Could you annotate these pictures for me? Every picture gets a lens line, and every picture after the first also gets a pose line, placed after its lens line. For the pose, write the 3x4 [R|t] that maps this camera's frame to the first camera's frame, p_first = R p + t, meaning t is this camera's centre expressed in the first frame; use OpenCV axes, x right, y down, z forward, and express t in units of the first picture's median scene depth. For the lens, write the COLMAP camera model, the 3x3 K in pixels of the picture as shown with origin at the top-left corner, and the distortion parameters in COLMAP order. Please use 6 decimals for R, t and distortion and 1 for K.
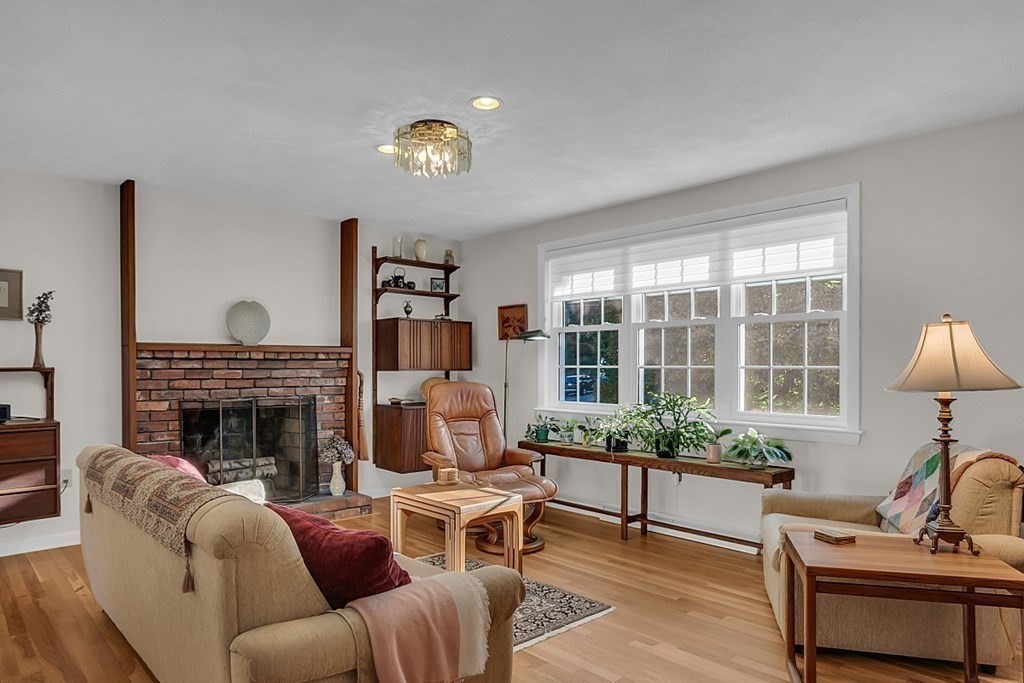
lens RADIAL K [[656.8, 0, 517.0], [0, 656.8, 361.6], [0, 0, 1]] dist [-0.011858, -0.003789]
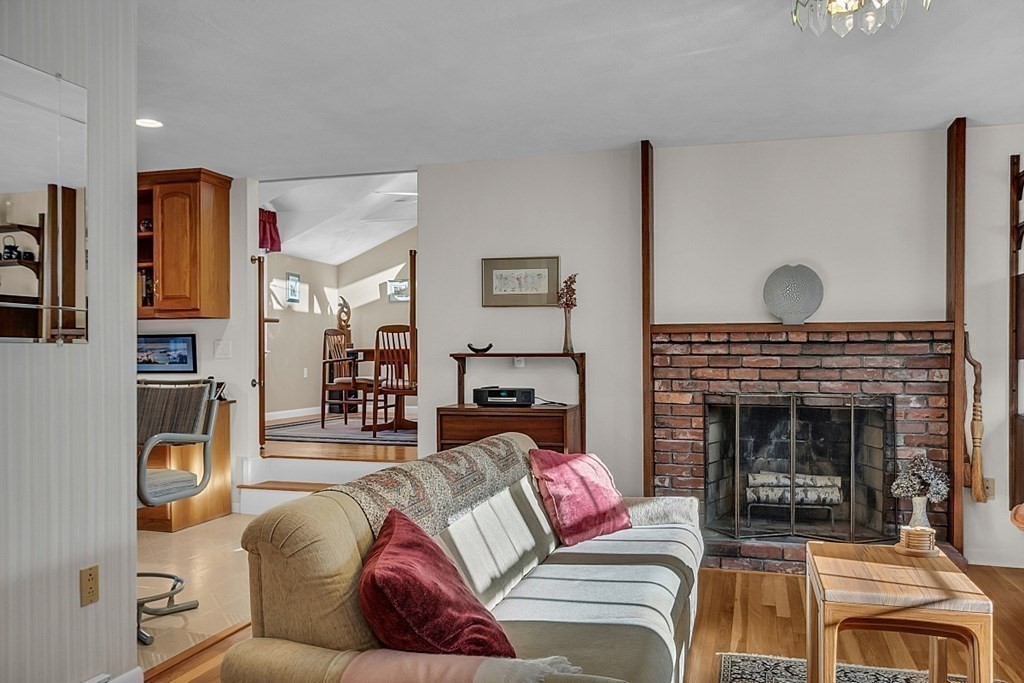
lens RADIAL K [[842.6, 0, 510.3], [0, 842.6, 362.9], [0, 0, 1]] dist [0.003963, 0.001911]
pose [[0.510573, 0.009886, -0.859778, 0.260659], [0.005042, 0.999882, 0.014492, 0.004420], [0.859820, -0.011734, 0.510463, 0.230687]]
